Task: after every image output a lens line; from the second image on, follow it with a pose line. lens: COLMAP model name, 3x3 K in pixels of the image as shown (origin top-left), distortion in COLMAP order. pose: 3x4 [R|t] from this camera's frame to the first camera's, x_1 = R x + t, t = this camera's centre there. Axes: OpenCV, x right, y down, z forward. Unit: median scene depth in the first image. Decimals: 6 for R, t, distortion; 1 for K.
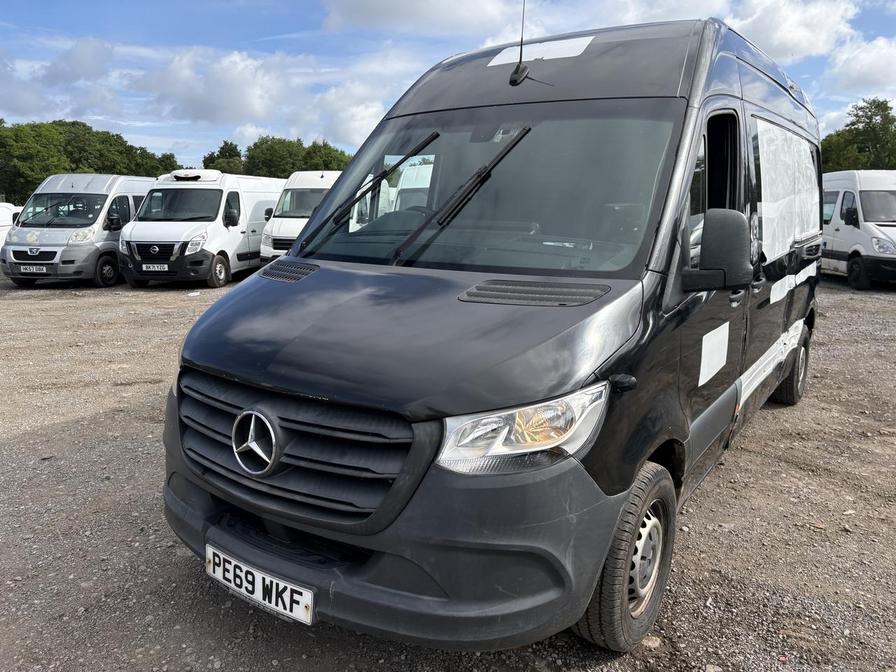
lens RADIAL K [[658.6, 0, 443.9], [0, 658.6, 335.0], [0, 0, 1]] dist [0.027055, -0.025826]
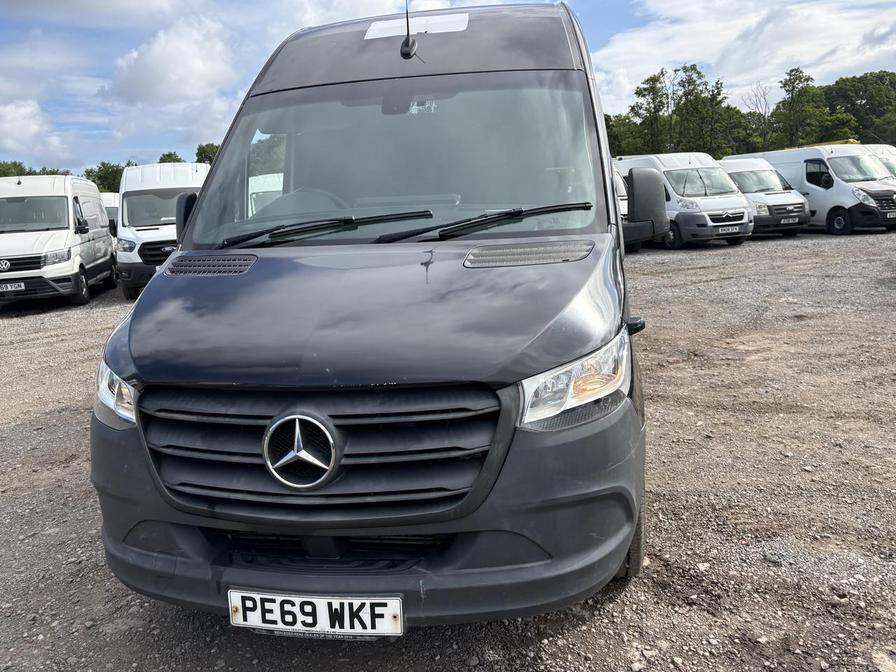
lens RADIAL K [[658.6, 0, 449.0], [0, 658.6, 334.3], [0, 0, 1]] dist [0.027055, -0.025826]
pose [[0.905440, -0.139675, 0.400835, -0.434668], [0.139705, 0.989759, 0.029314, 0.013829], [-0.400824, 0.029457, 0.915681, 0.130502]]
